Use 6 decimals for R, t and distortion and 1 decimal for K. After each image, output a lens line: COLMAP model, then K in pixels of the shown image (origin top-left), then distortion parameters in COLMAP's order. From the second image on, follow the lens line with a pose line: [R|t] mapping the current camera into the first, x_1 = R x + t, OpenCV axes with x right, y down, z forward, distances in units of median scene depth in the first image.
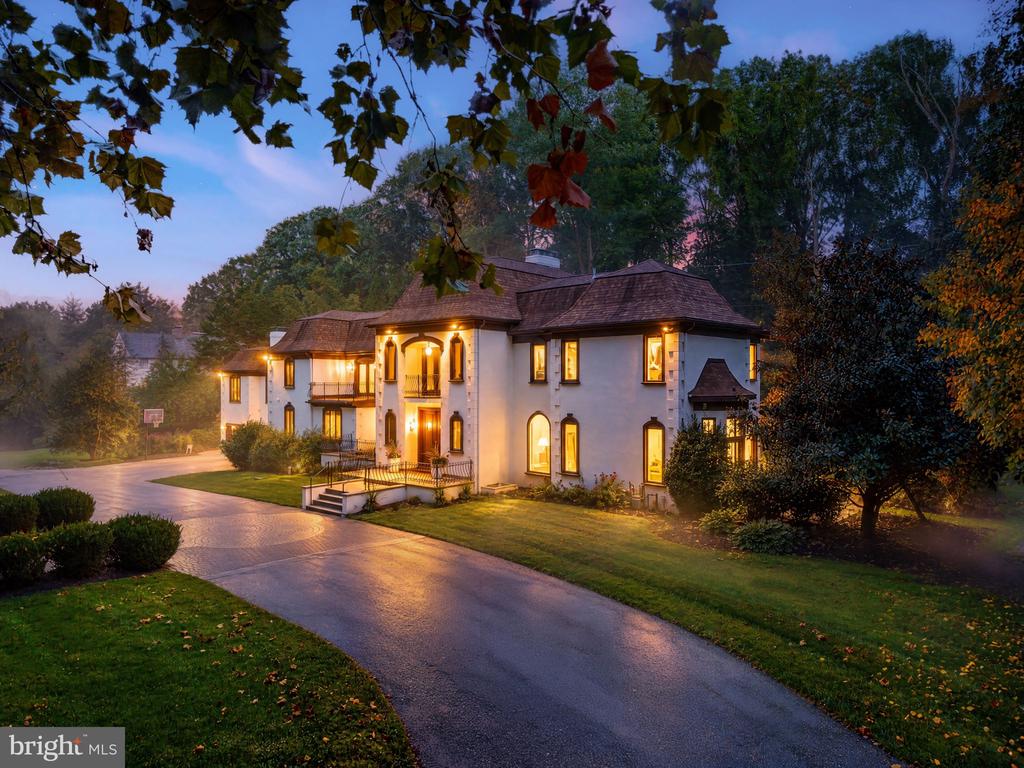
lens RADIAL K [[678.8, 0, 512.5], [0, 678.8, 384.5], [0, 0, 1]] dist [0.029339, -0.005303]
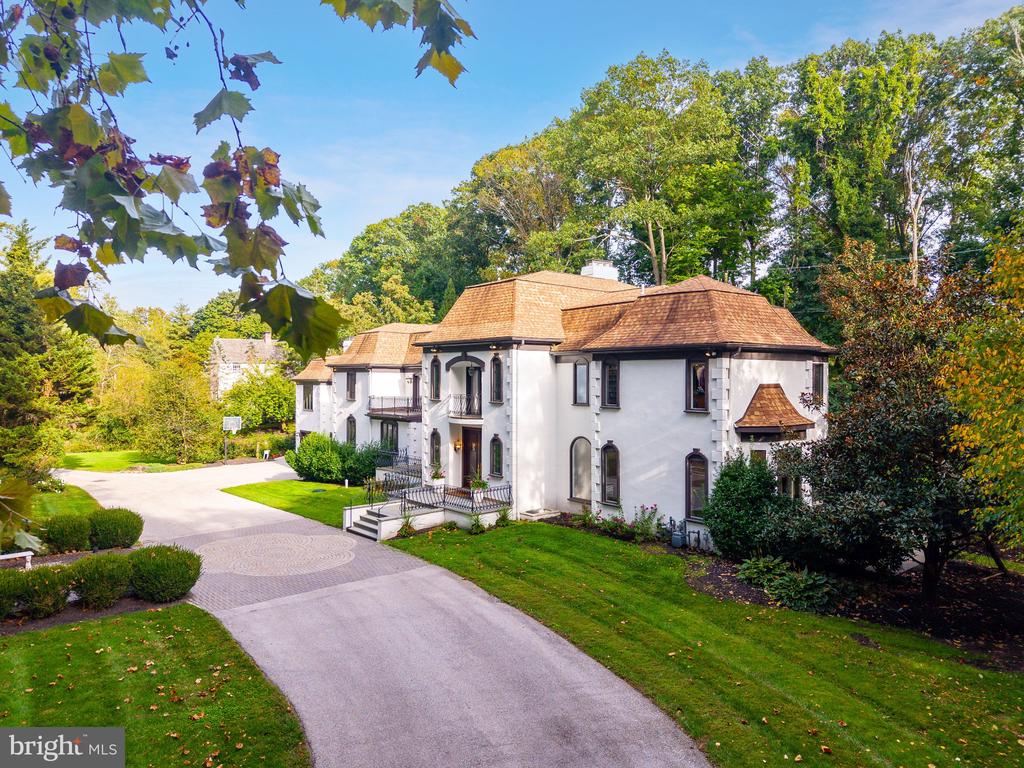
lens RADIAL K [[678.8, 0, 519.1], [0, 678.8, 376.3], [0, 0, 1]] dist [0.029339, -0.005303]
pose [[0.991882, 0.000718, -0.127158, 0.072409], [-0.001295, 0.999989, -0.004452, -0.038025], [0.127153, 0.004580, 0.991873, 0.038159]]
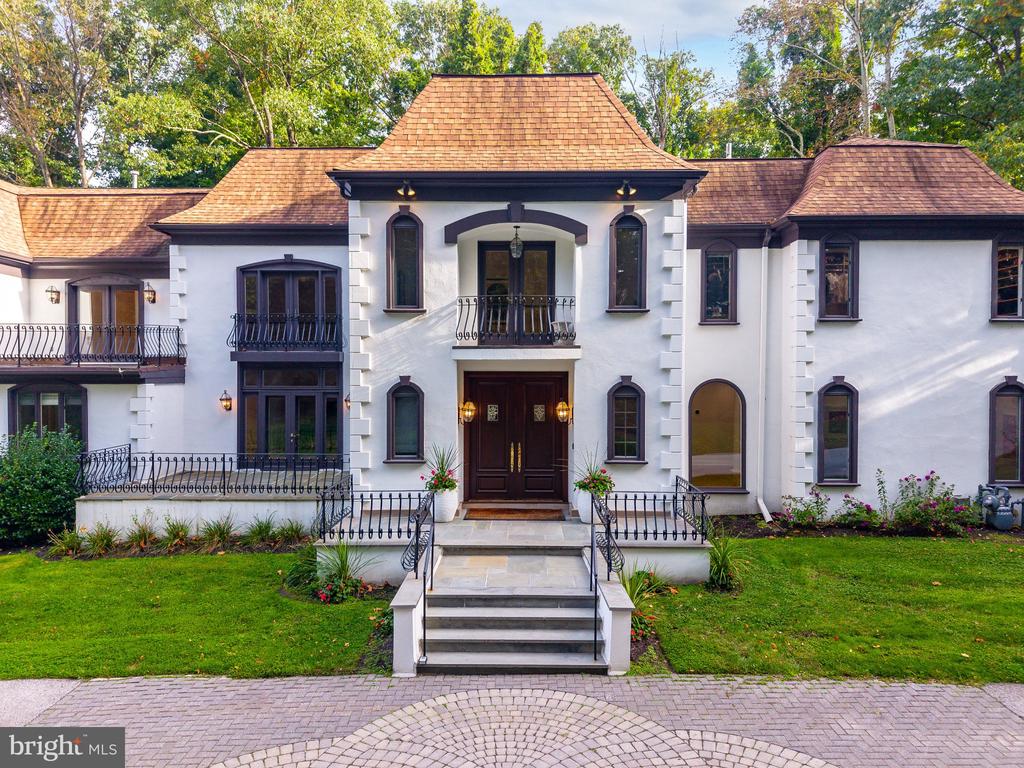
lens RADIAL K [[678.8, 0, 514.6], [0, 678.8, 387.3], [0, 0, 1]] dist [0.029339, -0.005303]
pose [[0.757875, -0.011879, 0.652291, -0.432210], [-0.000079, 0.999833, 0.018299, 0.037394], [-0.652400, -0.013920, 0.757747, 0.671219]]
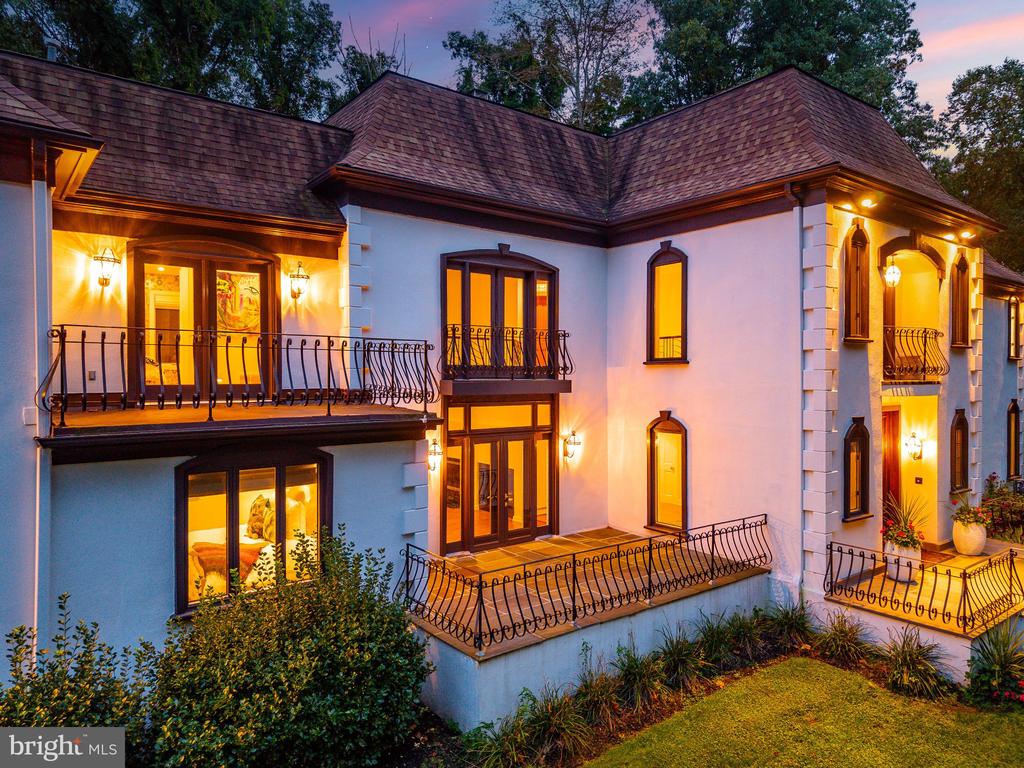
lens RADIAL K [[678.8, 0, 515.1], [0, 678.8, 387.3], [0, 0, 1]] dist [0.029339, -0.005303]
pose [[0.183500, -0.014367, 0.982915, -0.614201], [0.003213, 0.999897, 0.014015, 0.015067], [-0.983014, 0.000586, 0.183527, 1.185759]]
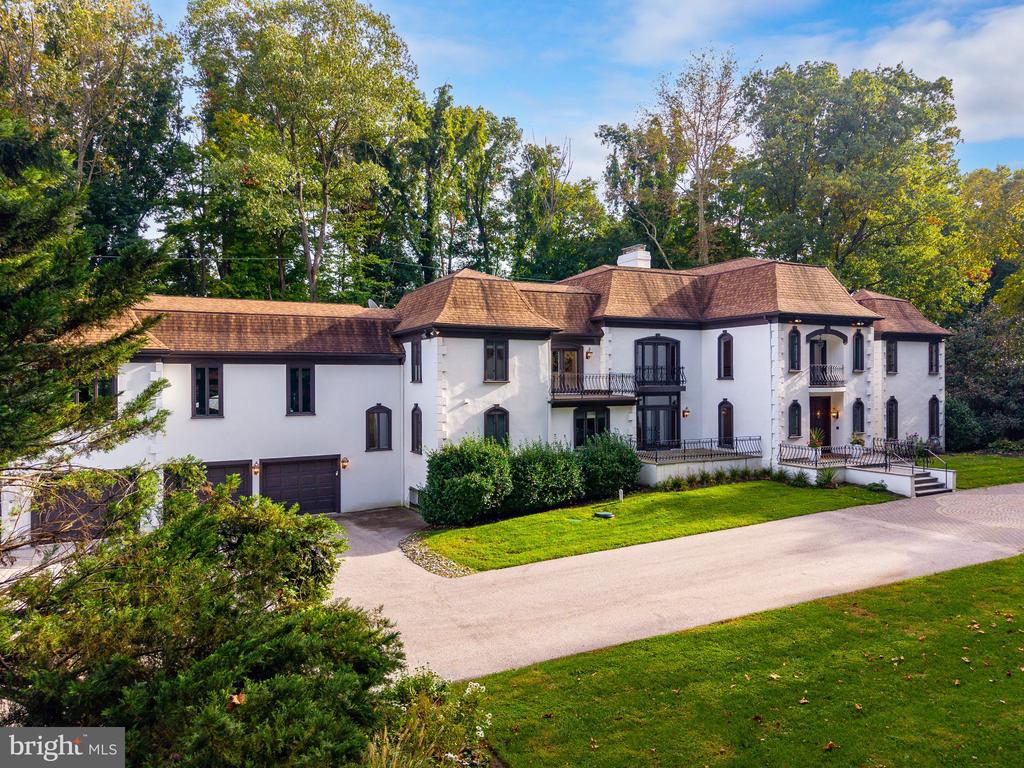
lens RADIAL K [[678.8, 0, 508.8], [0, 678.8, 387.2], [0, 0, 1]] dist [0.029339, -0.005303]
pose [[0.366545, -0.012714, 0.930314, -1.333635], [0.008205, 0.999912, 0.010433, 0.004388], [-0.930364, 0.003809, 0.366617, 1.089130]]
